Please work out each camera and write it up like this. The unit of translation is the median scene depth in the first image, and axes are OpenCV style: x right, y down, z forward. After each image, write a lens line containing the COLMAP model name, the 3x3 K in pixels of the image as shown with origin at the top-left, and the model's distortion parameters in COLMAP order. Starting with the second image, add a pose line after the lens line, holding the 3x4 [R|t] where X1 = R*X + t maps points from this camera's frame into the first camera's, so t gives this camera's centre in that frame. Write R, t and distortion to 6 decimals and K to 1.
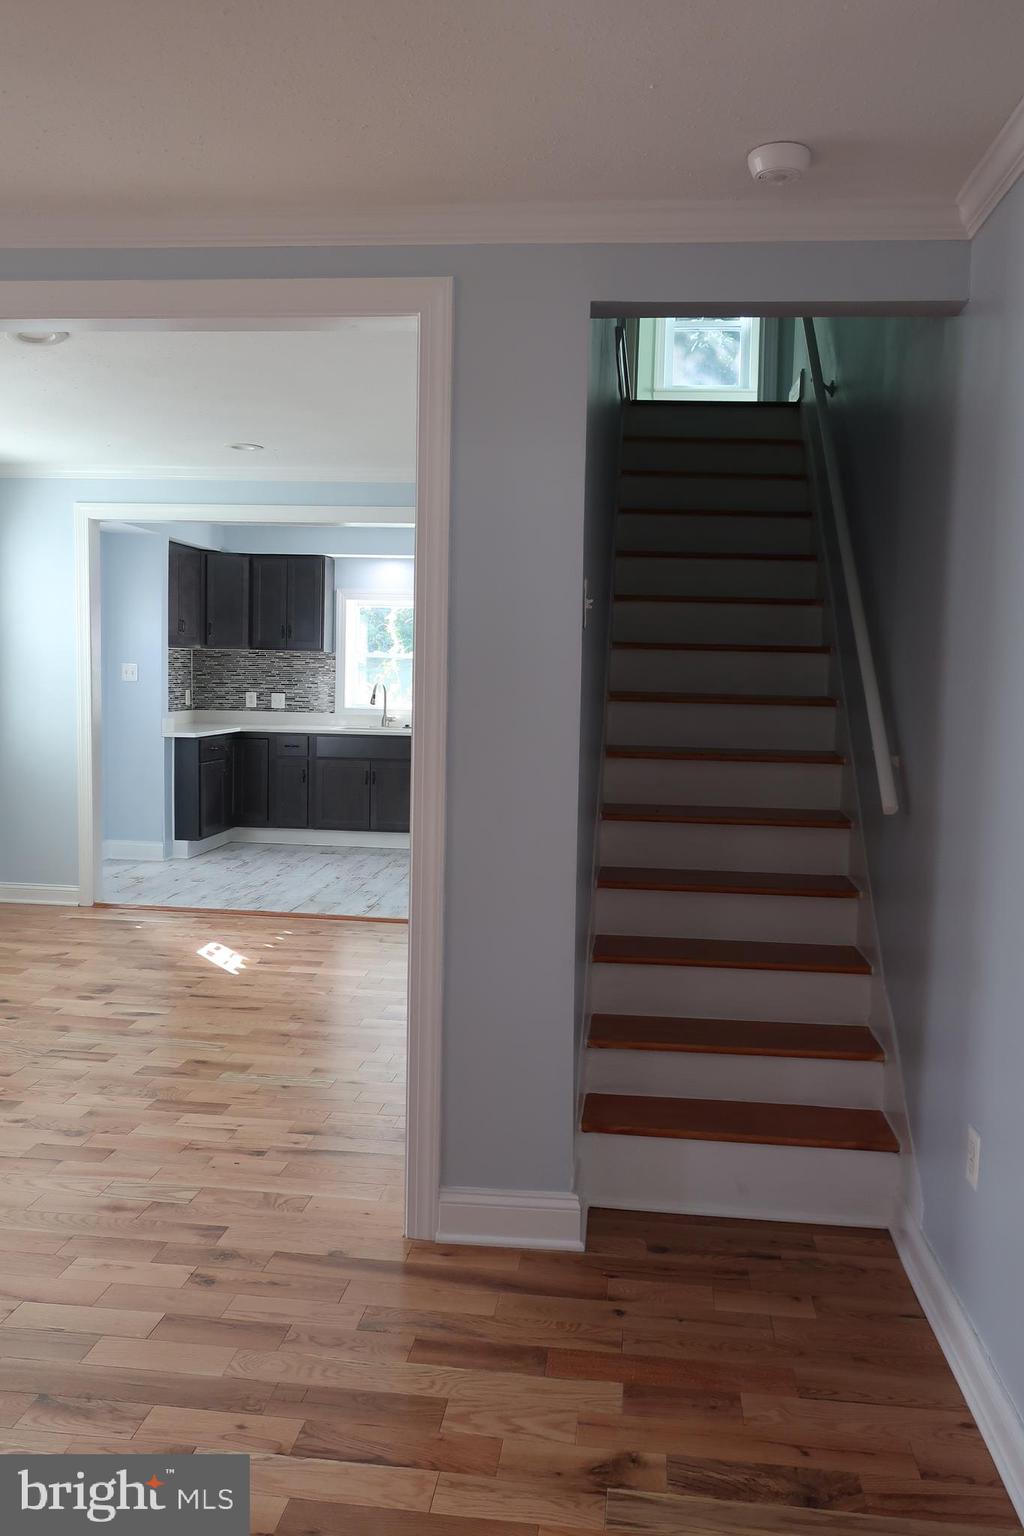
lens RADIAL K [[1217.1, 0, 516.0], [0, 1217.1, 764.7], [0, 0, 1]] dist [-0.002365, 0.001684]
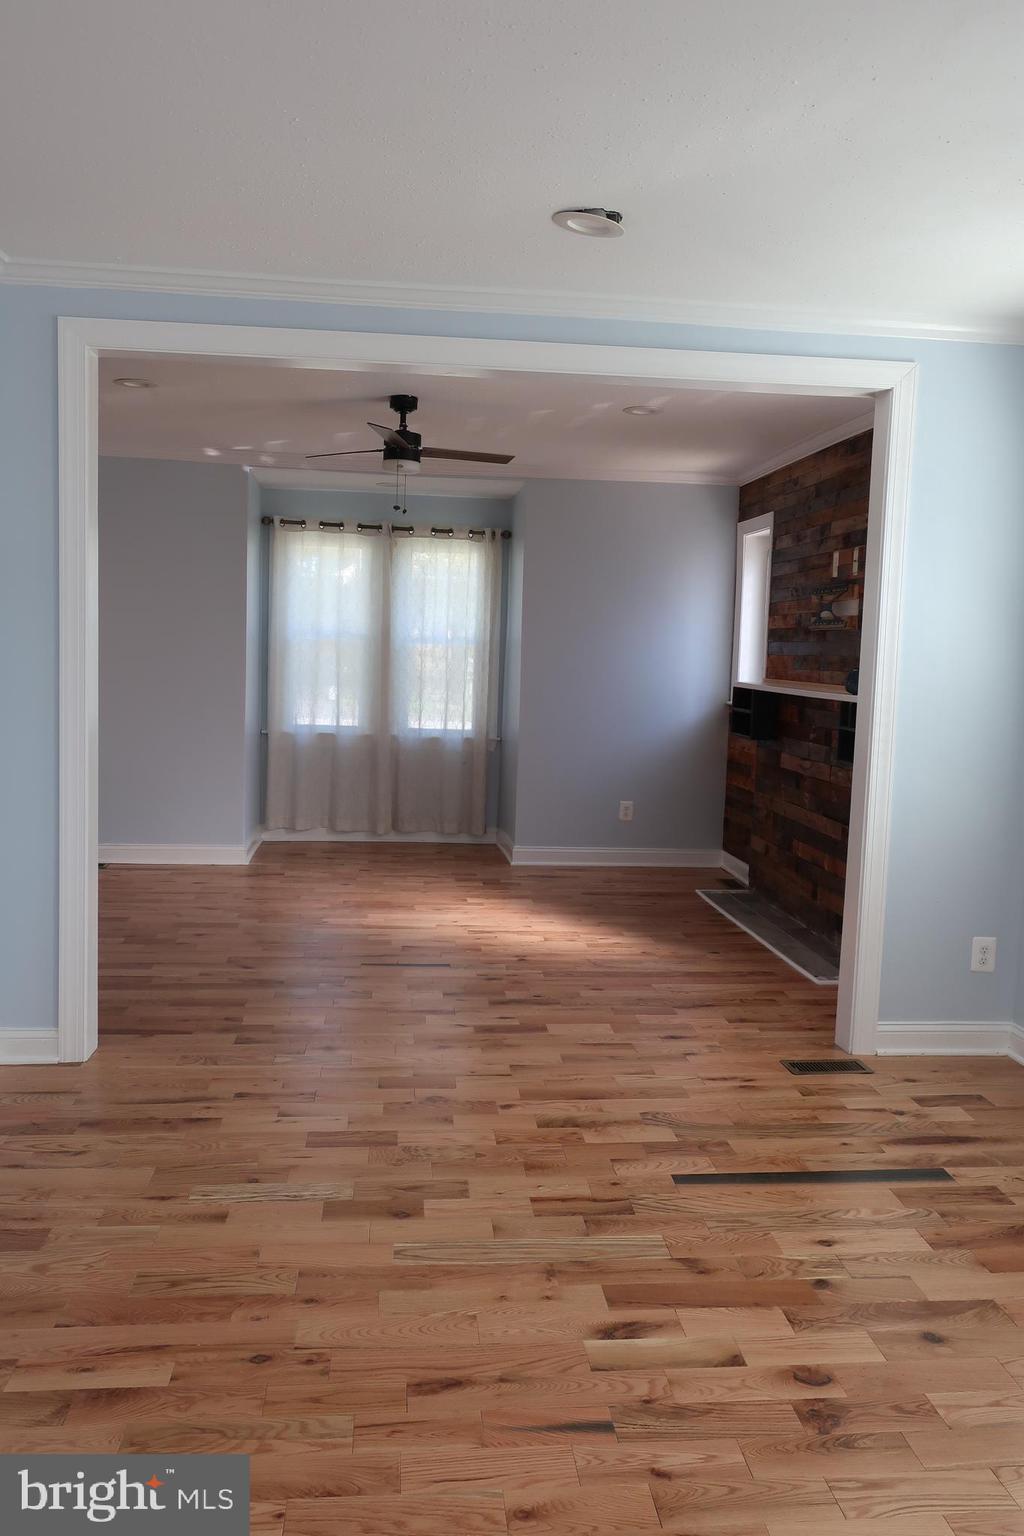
lens RADIAL K [[1216.7, 0, 512.0], [0, 1216.7, 768.0], [0, 0, 1]] dist [0.005139, 0.009384]
pose [[-0.975065, -0.030782, -0.219774, -0.101163], [-0.069043, 0.983263, 0.168601, -0.074617], [0.210906, 0.179571, -0.960871, 1.010295]]
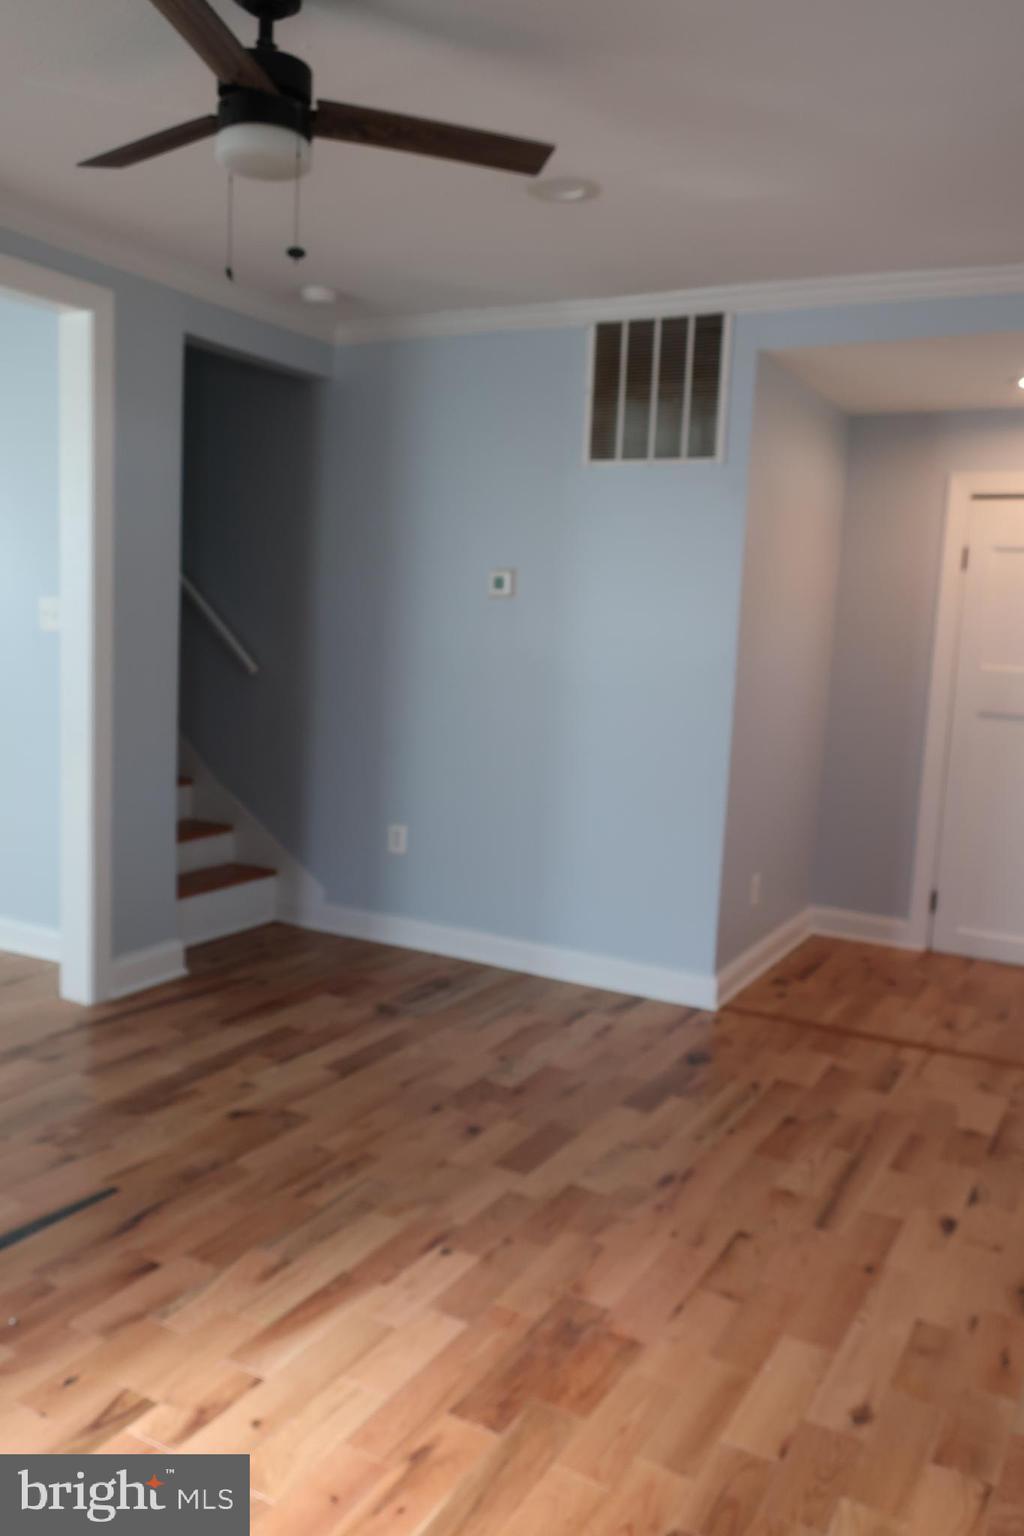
lens RADIAL K [[1217.1, 0, 516.0], [0, 1217.1, 764.7], [0, 0, 1]] dist [-0.002365, 0.001684]
pose [[0.391127, -0.123200, 0.912054, -0.478305], [0.034373, 0.992264, 0.119294, -0.008650], [-0.919695, -0.015309, 0.392336, 0.018151]]
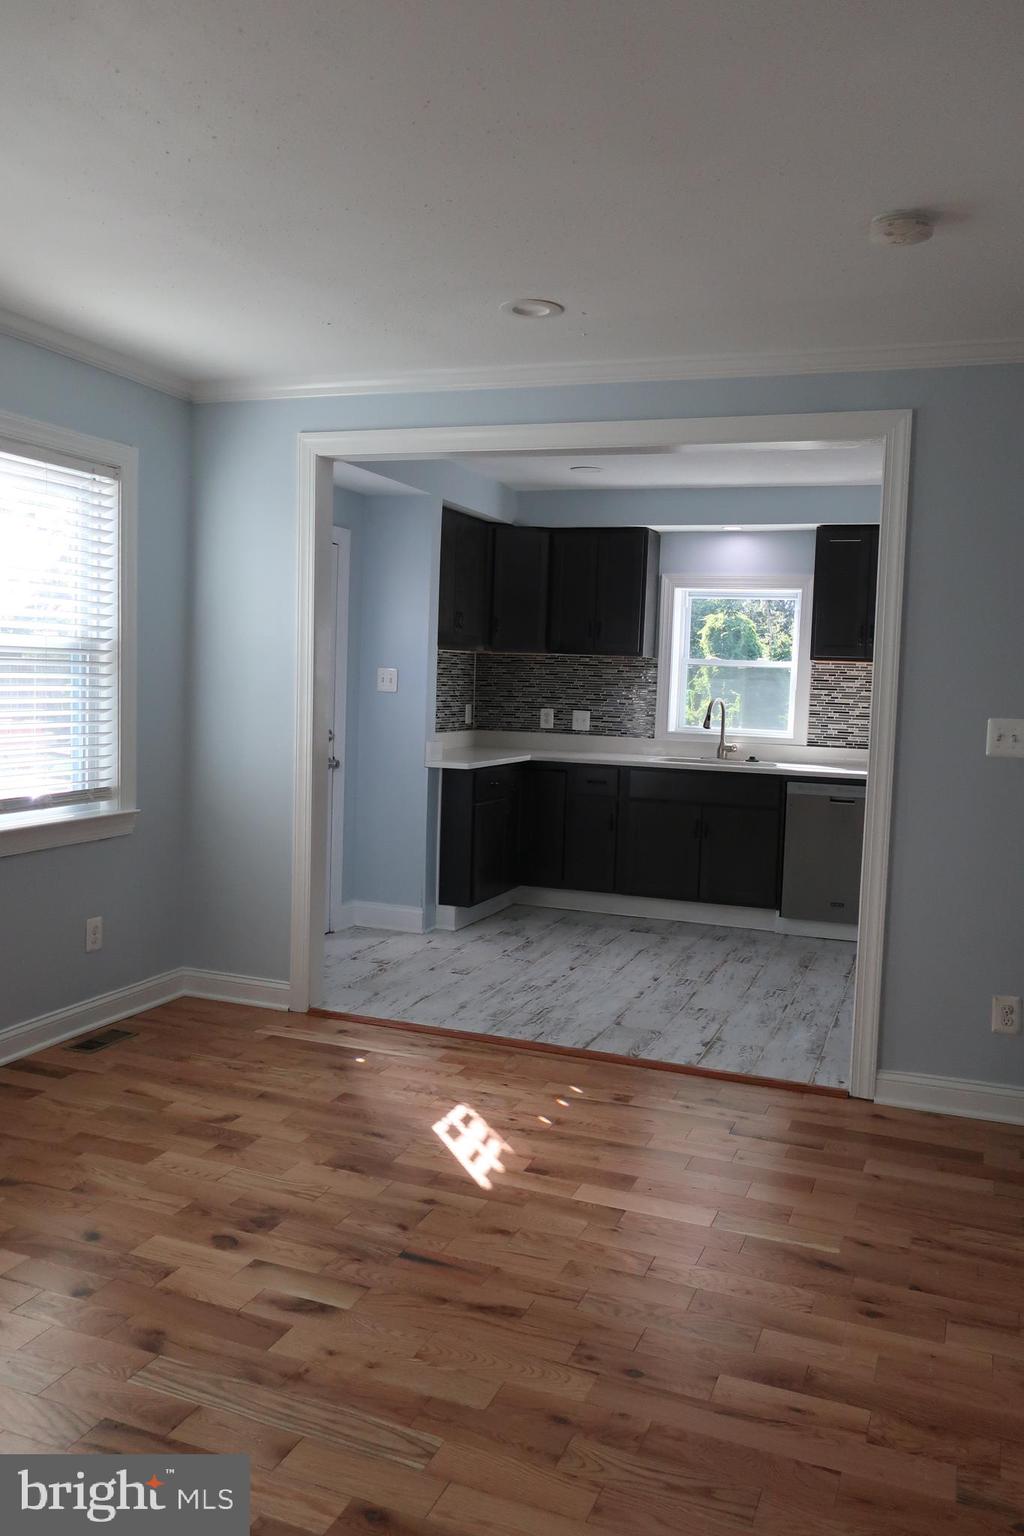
lens RADIAL K [[1217.1, 0, 516.0], [0, 1217.1, 764.7], [0, 0, 1]] dist [-0.002365, 0.001684]
pose [[0.968590, 0.029321, -0.246927, -0.063742], [-0.032515, 0.999432, -0.008866, -0.023491], [0.246526, 0.016616, 0.968994, 0.350050]]
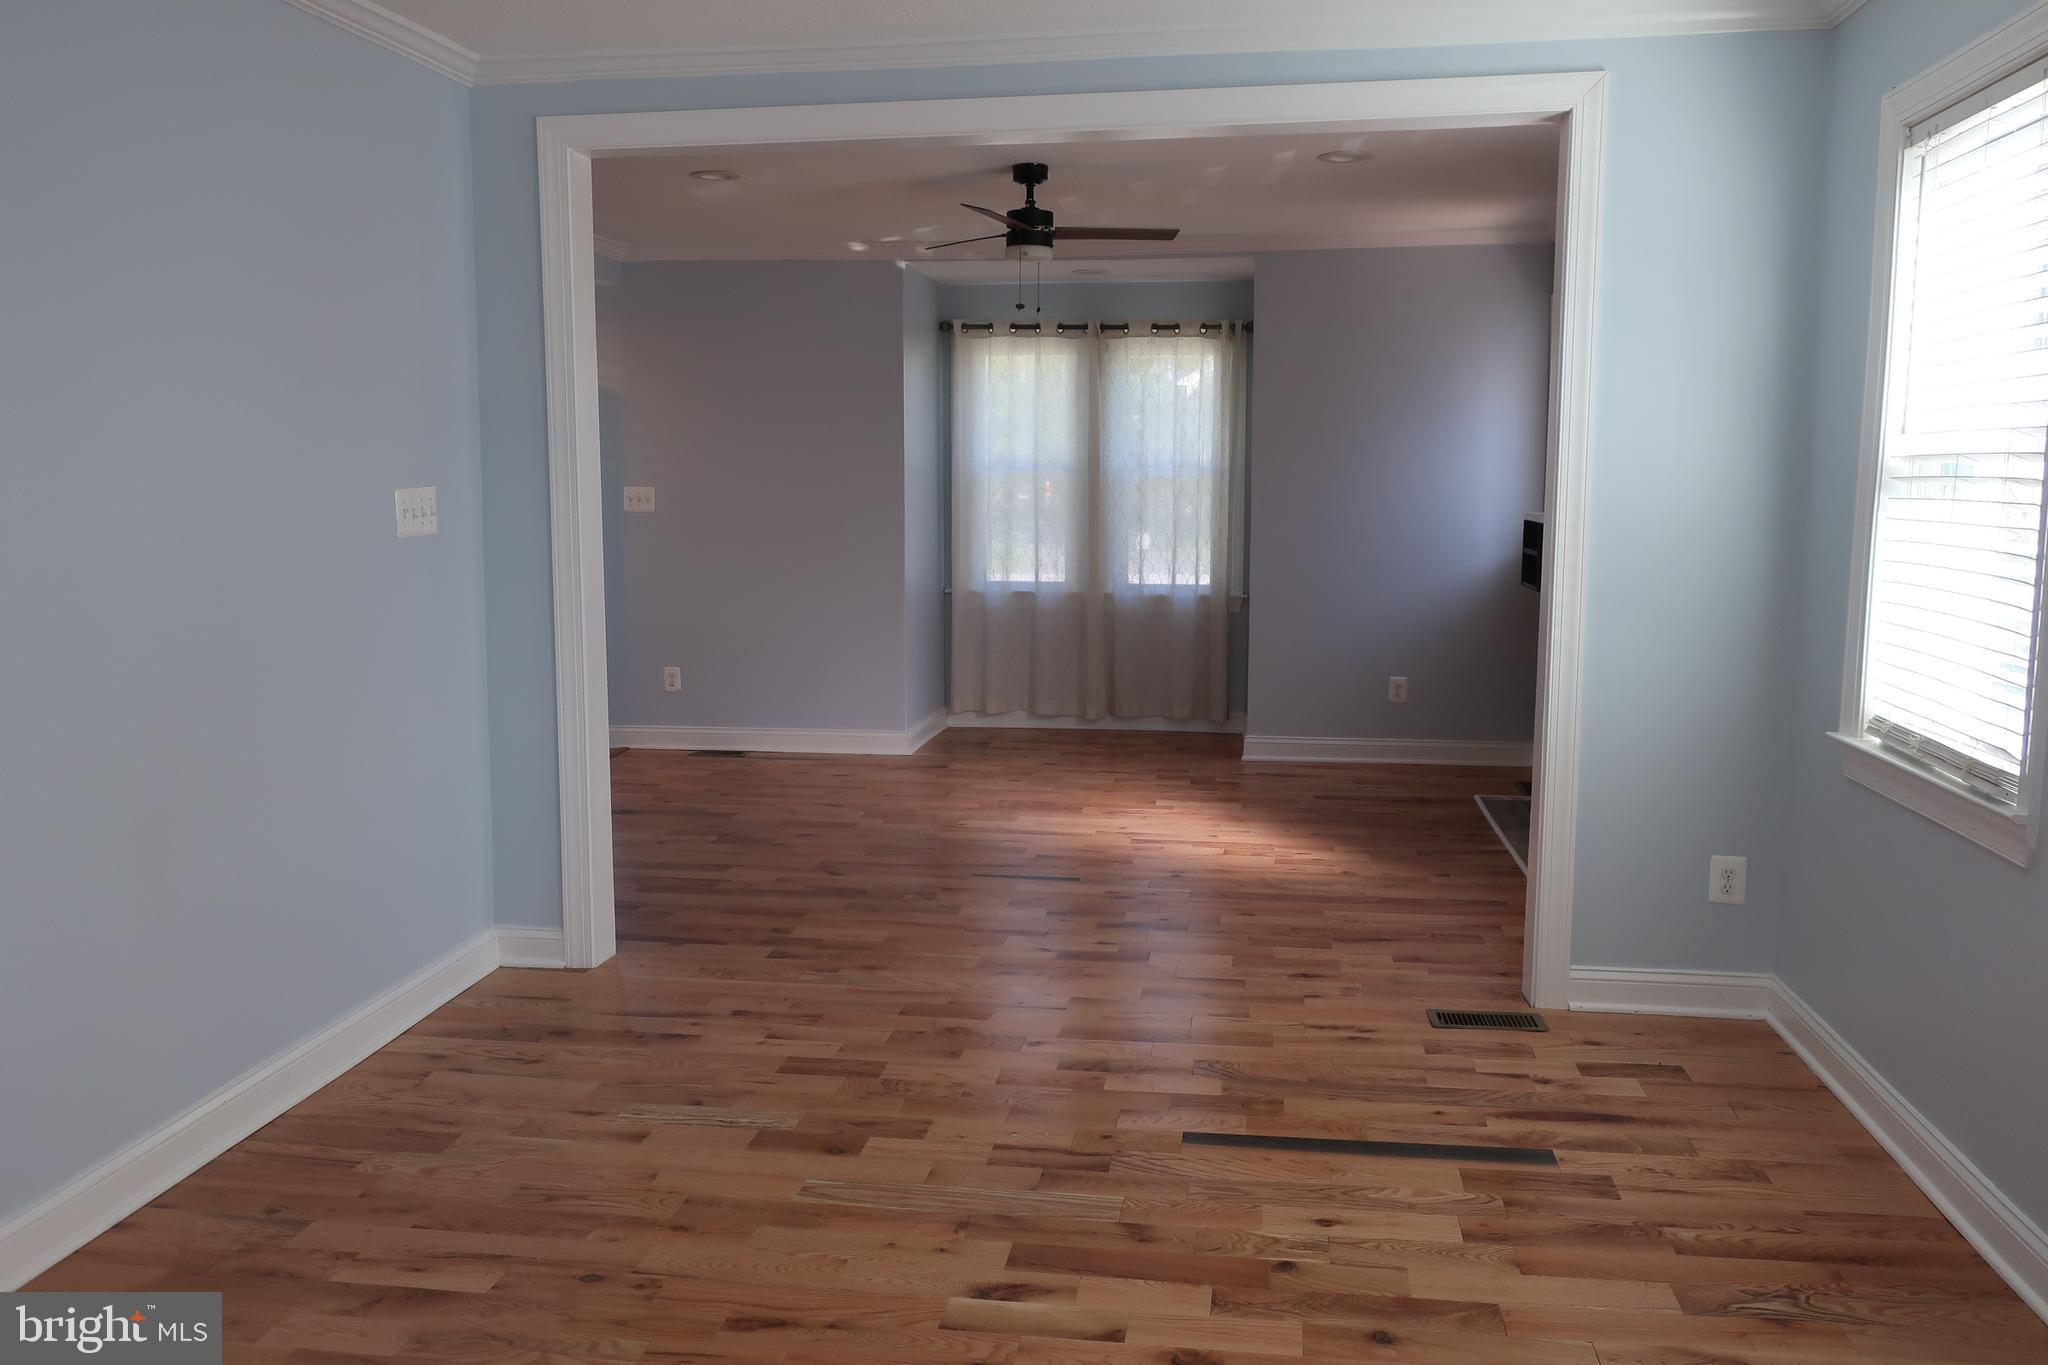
lens RADIAL K [[1622.8, 0, 1028.0], [0, 1622.8, 677.2], [0, 0, 1]] dist [-0.002365, 0.001684]
pose [[-0.999072, -0.024622, 0.035336, -0.232246], [-0.016992, 0.979254, 0.201923, -0.083607], [-0.039575, 0.201135, -0.978764, 1.064023]]
